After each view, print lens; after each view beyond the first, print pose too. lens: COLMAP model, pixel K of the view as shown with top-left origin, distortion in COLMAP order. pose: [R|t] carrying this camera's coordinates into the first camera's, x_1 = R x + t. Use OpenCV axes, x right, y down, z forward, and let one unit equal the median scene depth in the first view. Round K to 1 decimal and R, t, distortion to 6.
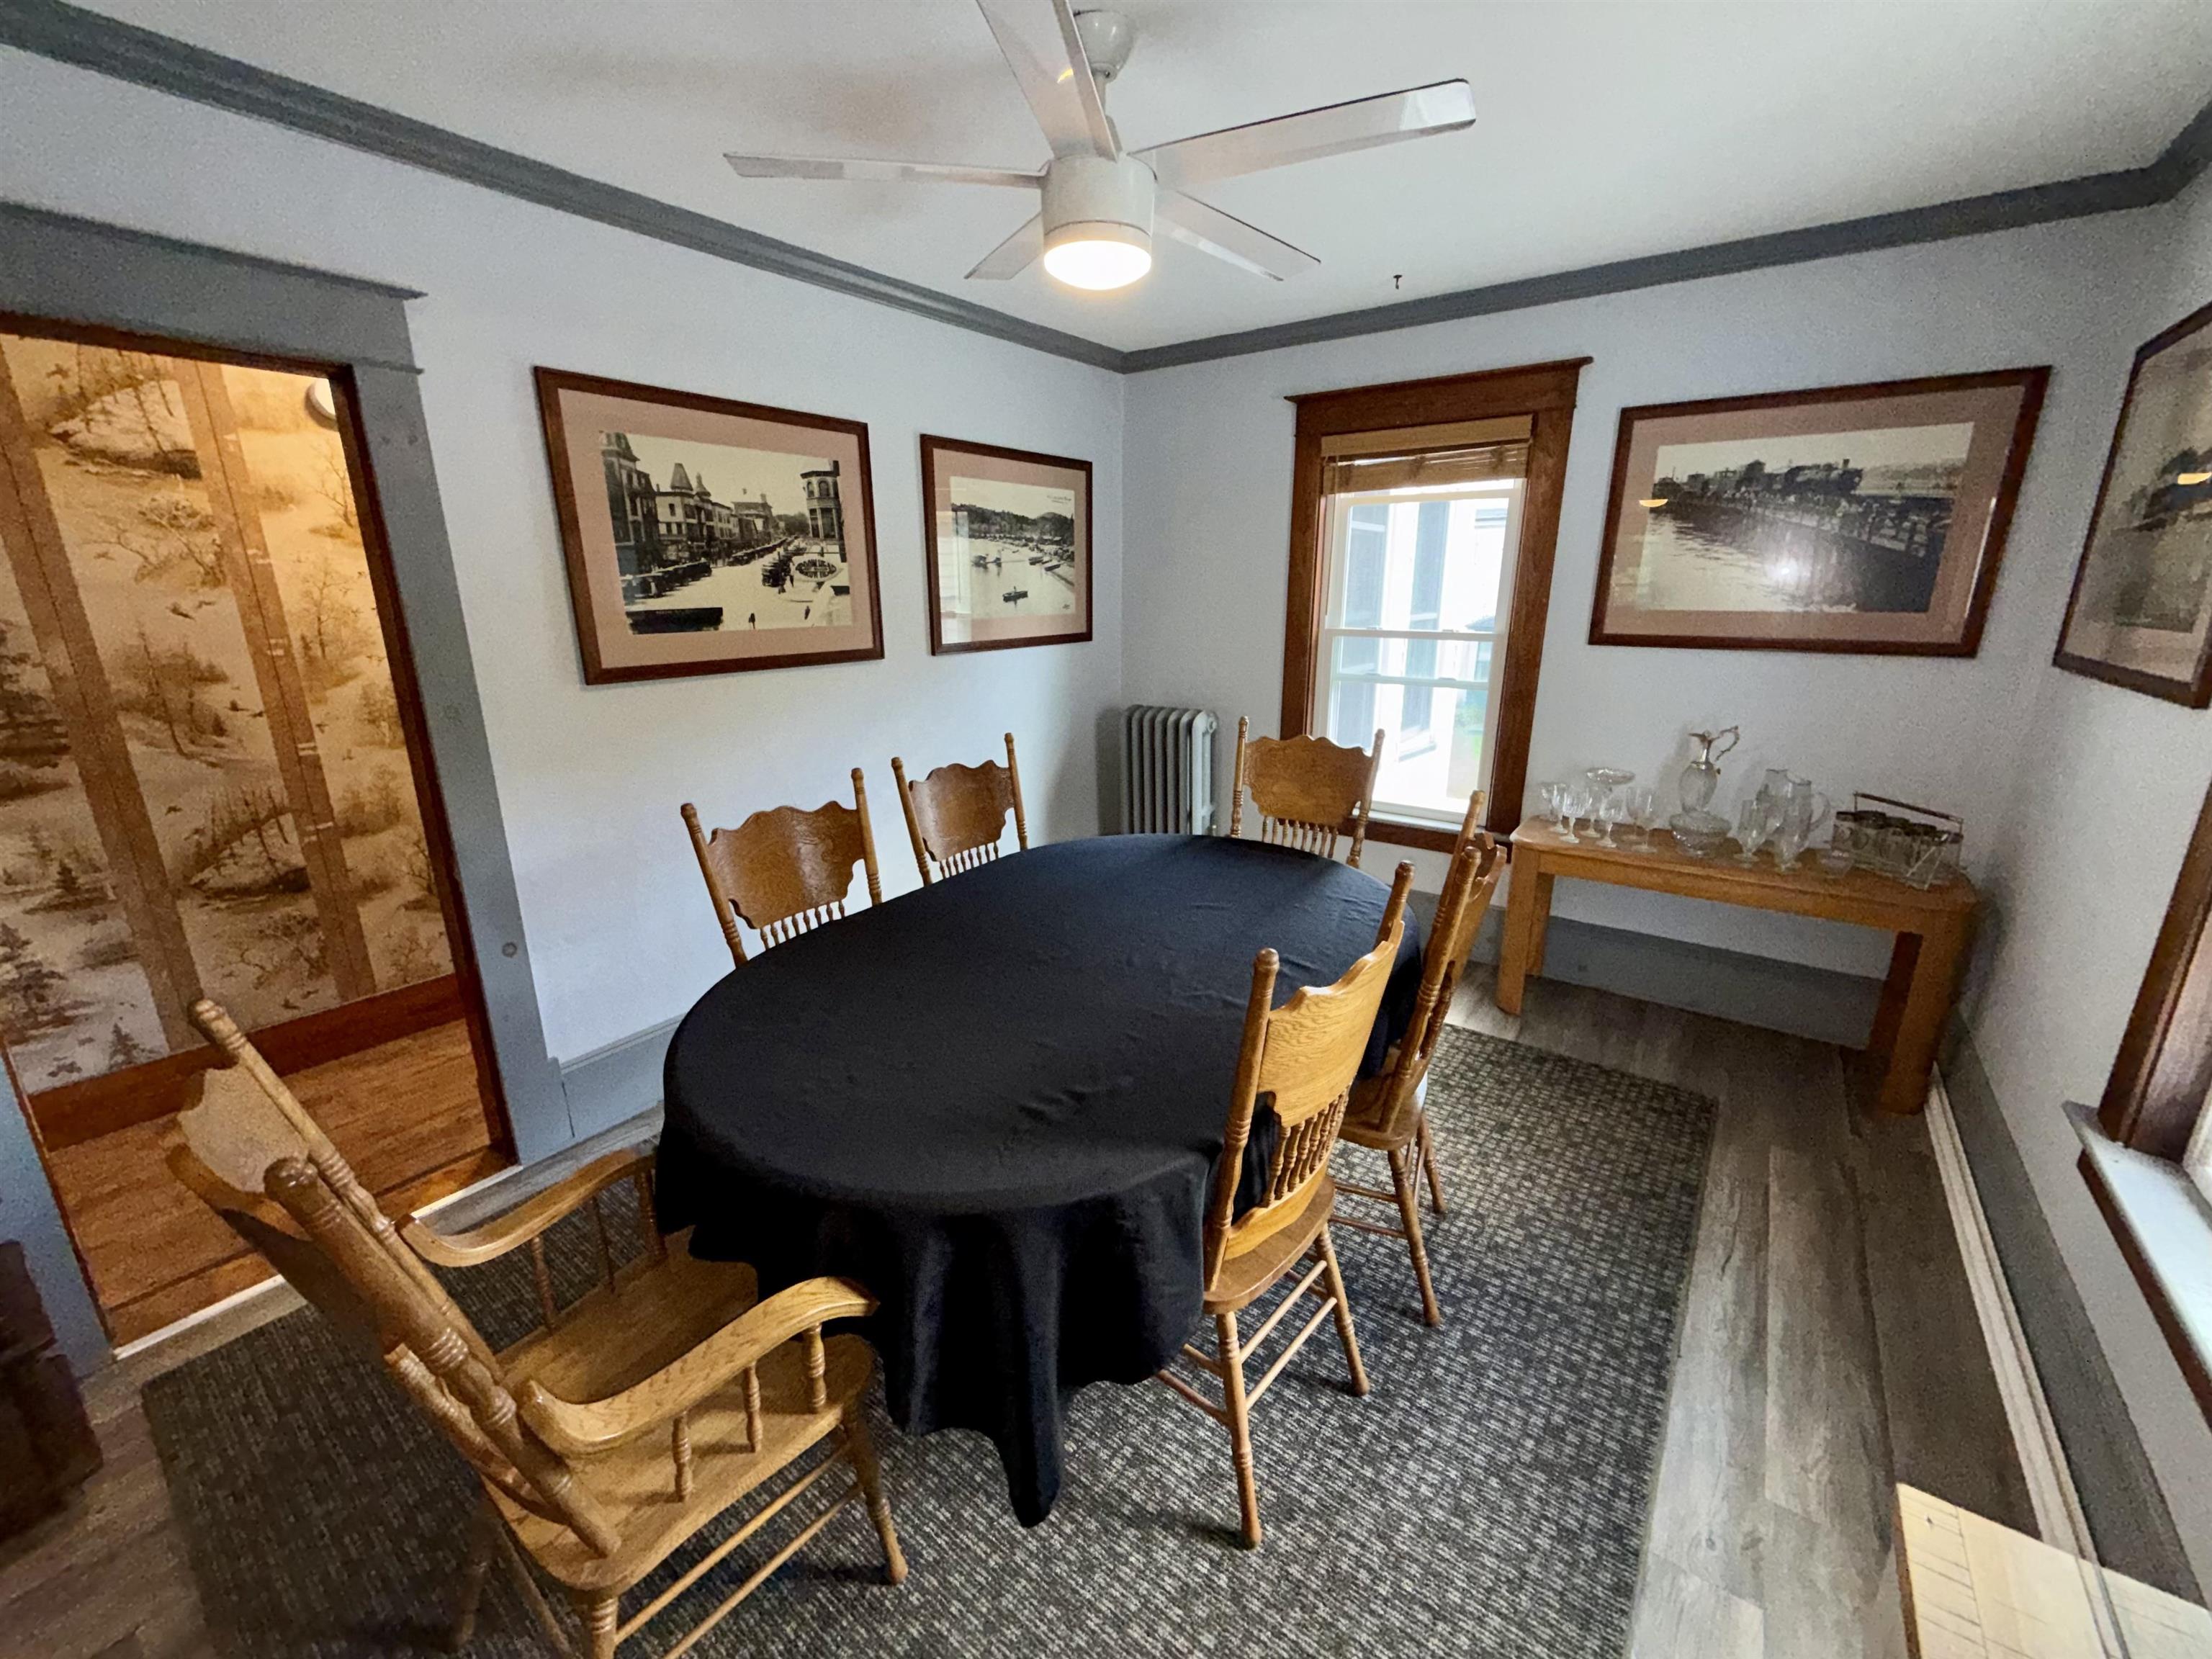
lens RADIAL K [[886.4, 0, 1097.3], [0, 886.4, 824.5], [0, 0, 1]] dist [0.000287, 0.000147]
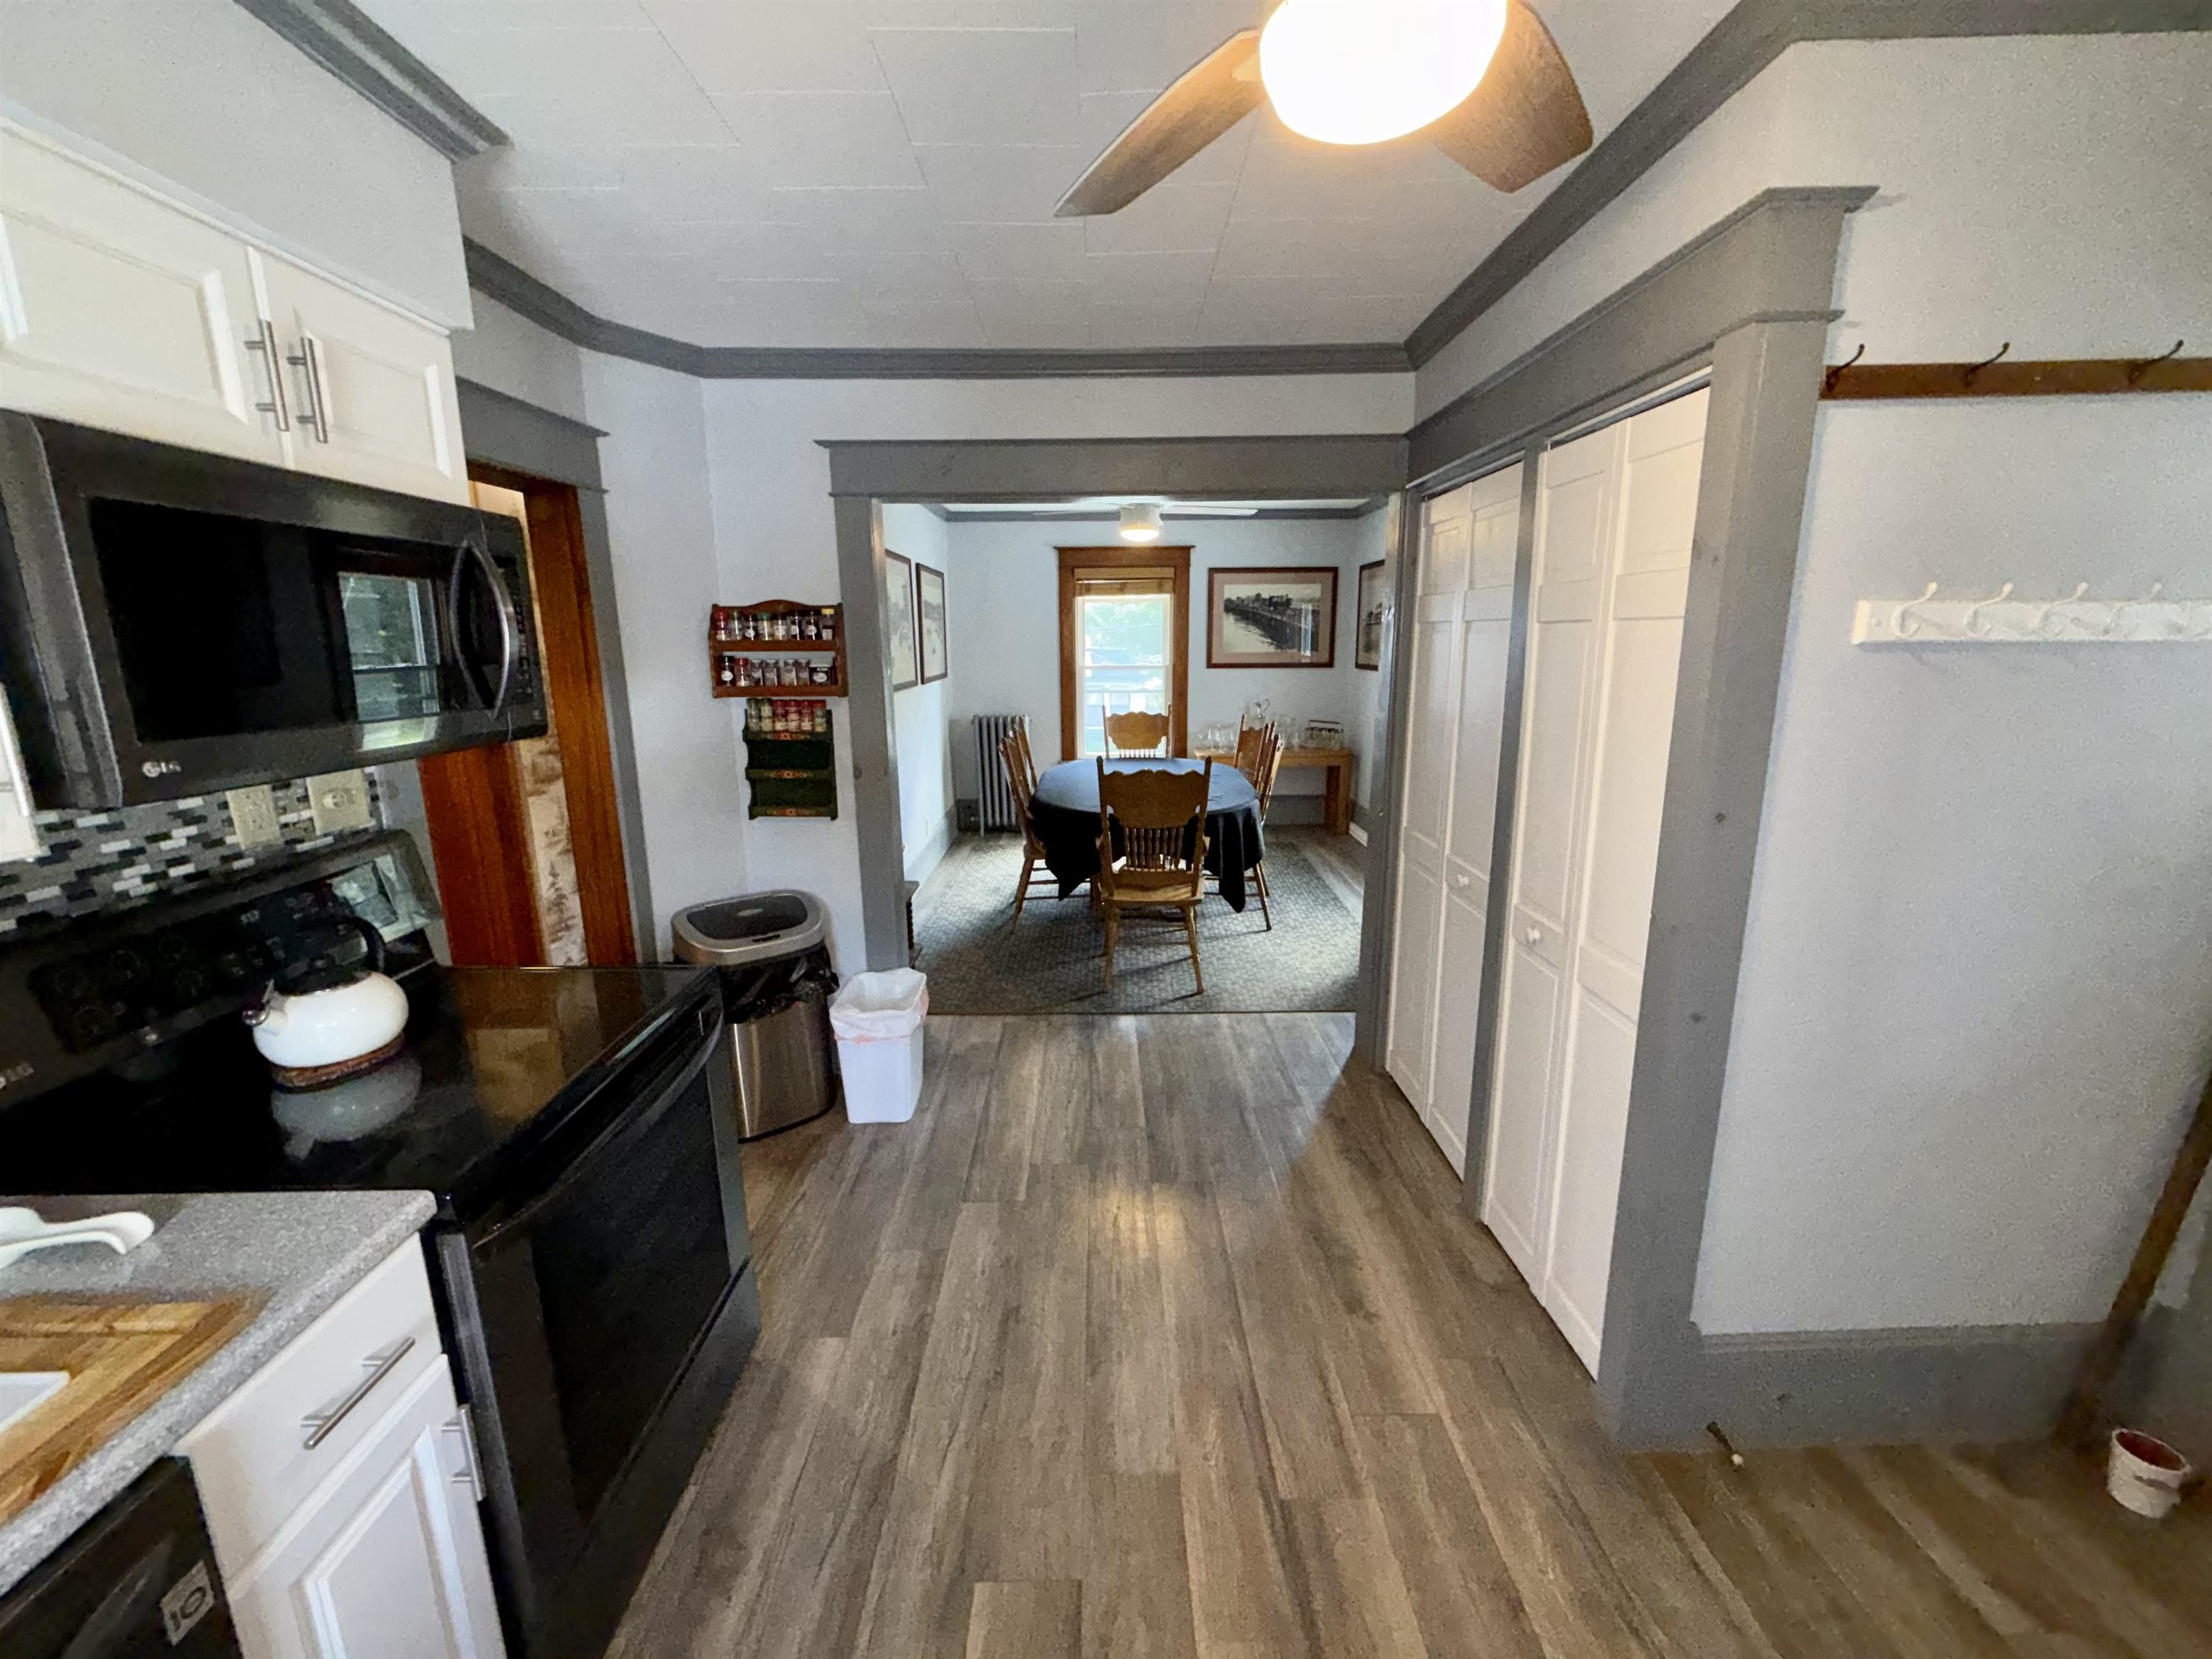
lens RADIAL K [[886.4, 0, 1108.3], [0, 886.4, 833.1], [0, 0, 1]] dist [0.000287, 0.000147]
pose [[0.801477, -0.133605, 0.582911, -1.348357], [0.164813, 0.986325, -0.000542, 0.224479], [-0.574867, 0.096505, 0.812536, -0.854369]]
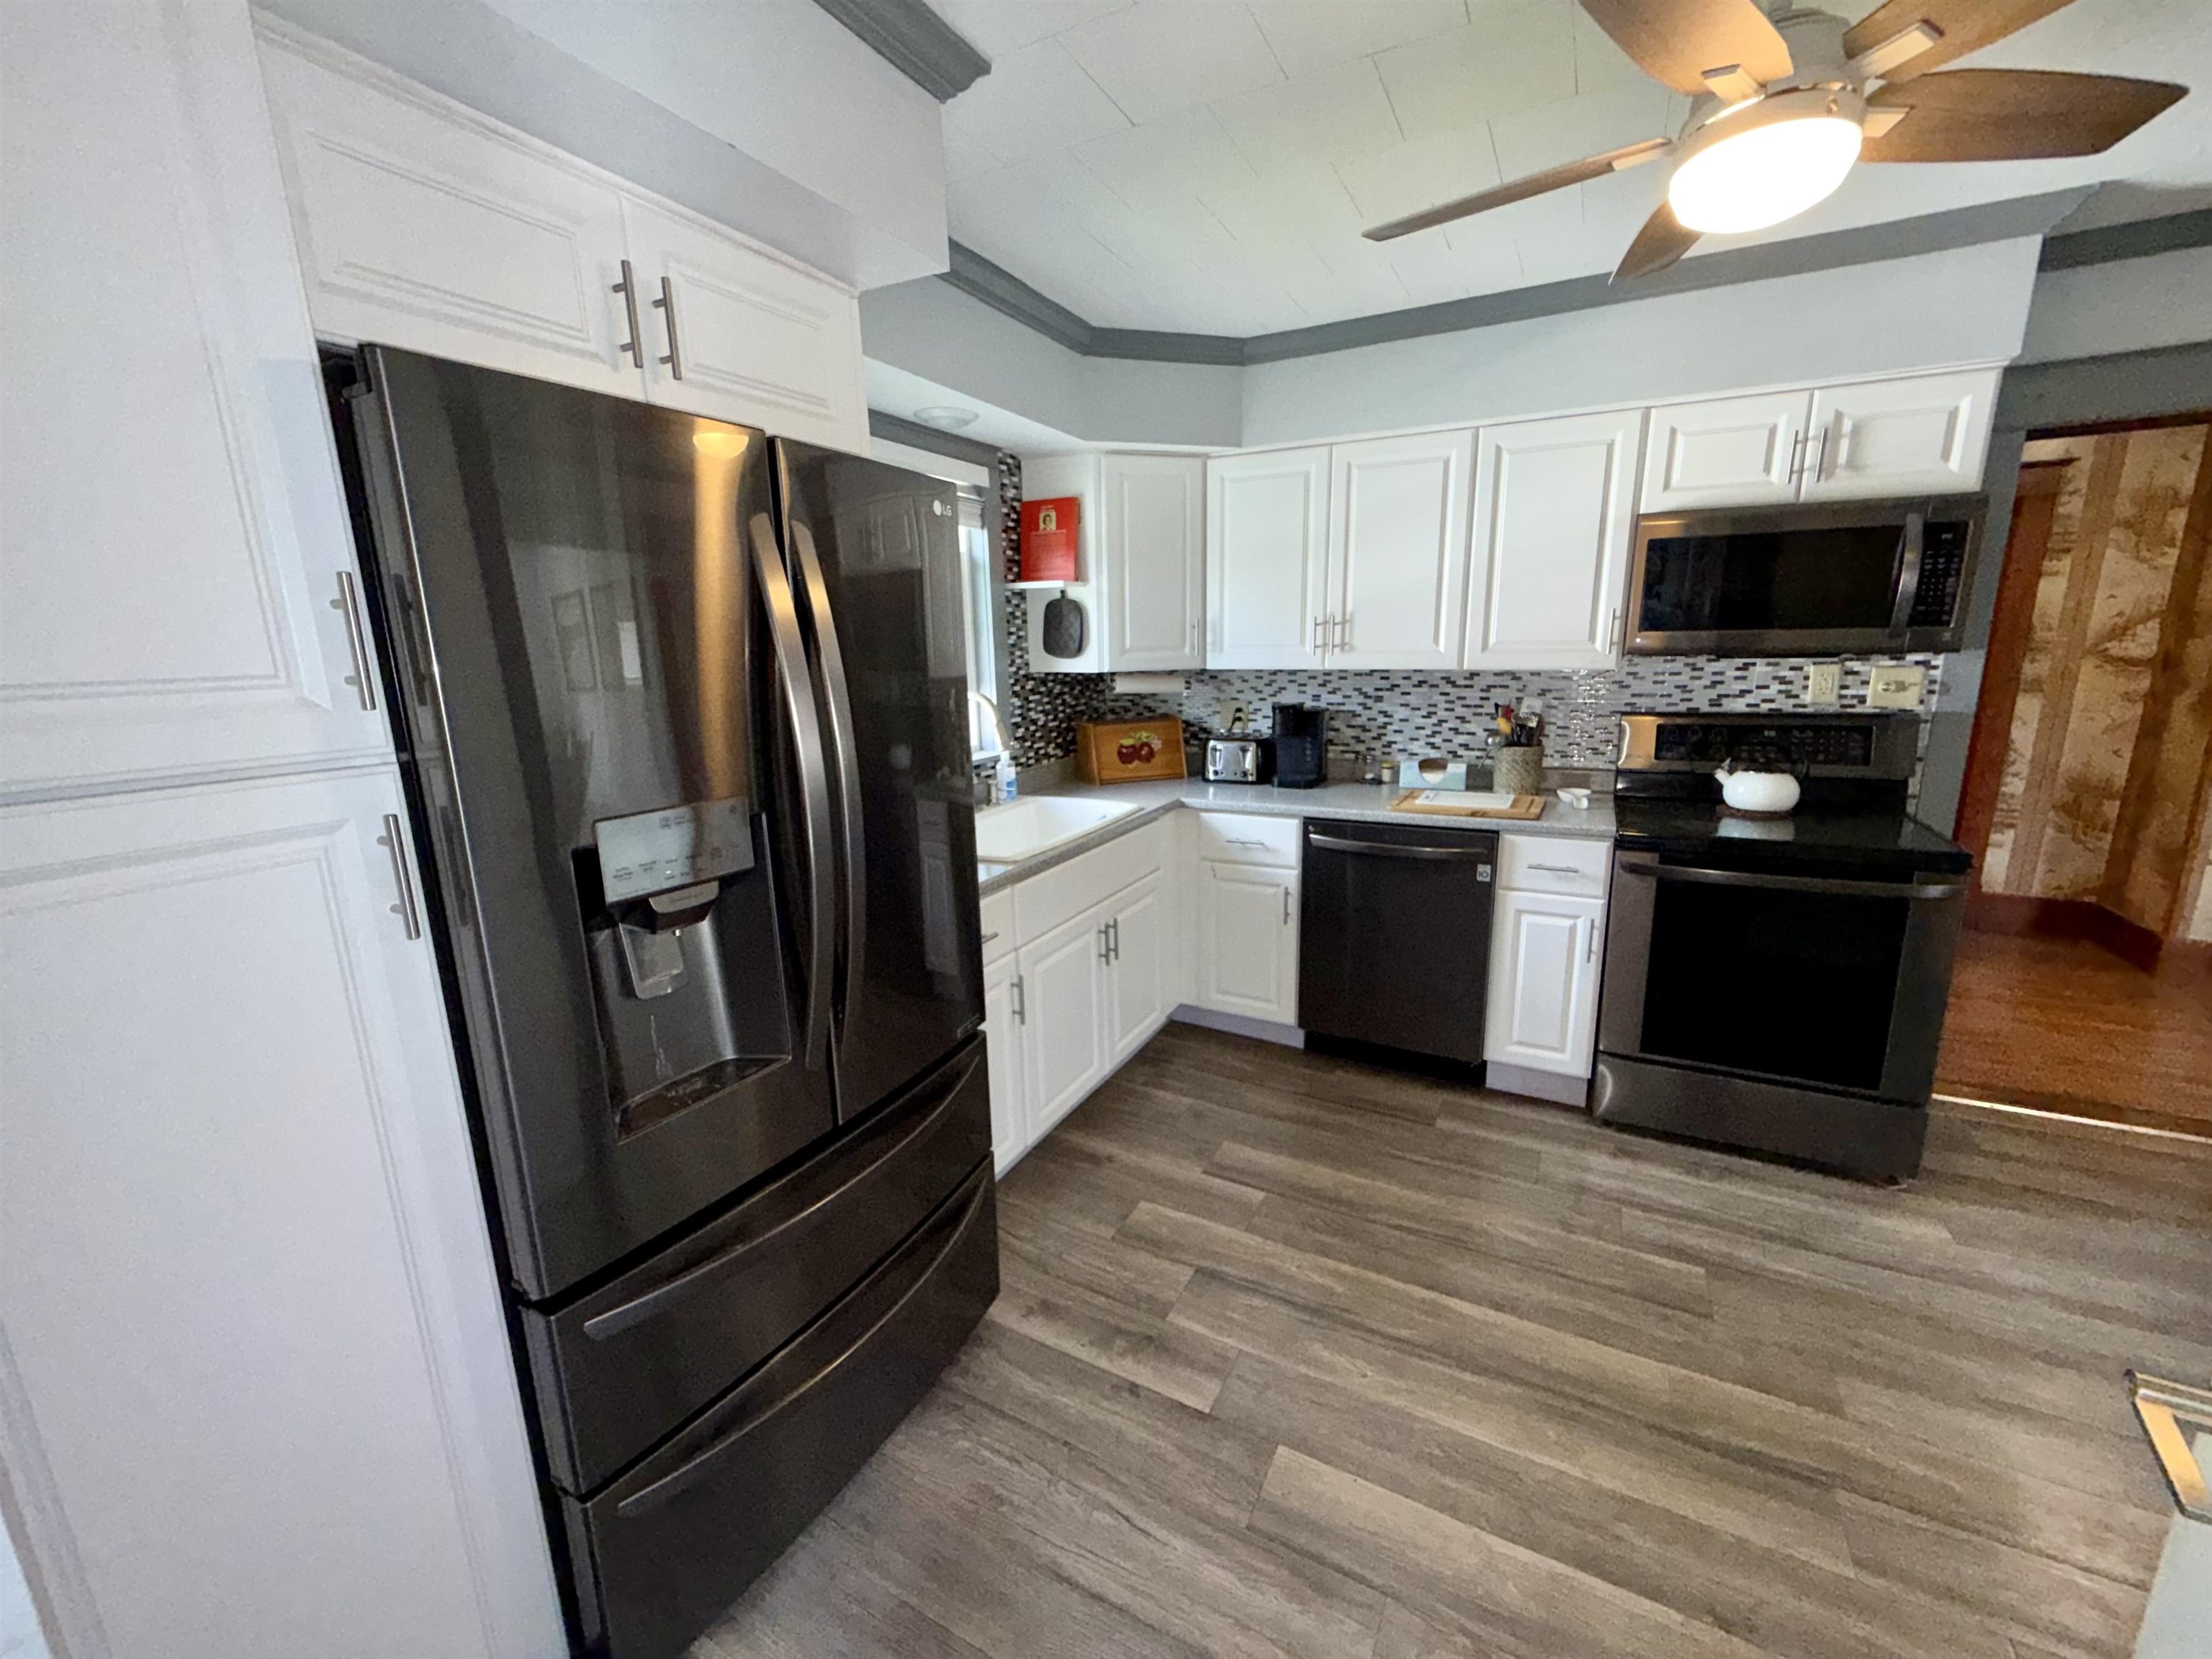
lens RADIAL K [[886.4, 0, 1103.8], [0, 886.4, 833.1], [0, 0, 1]] dist [0.000287, 0.000147]
pose [[0.136713, 0.211384, -0.967795, -0.457420], [-0.239955, 0.954939, 0.174679, 0.314300], [0.961109, 0.208346, 0.181276, -1.052166]]
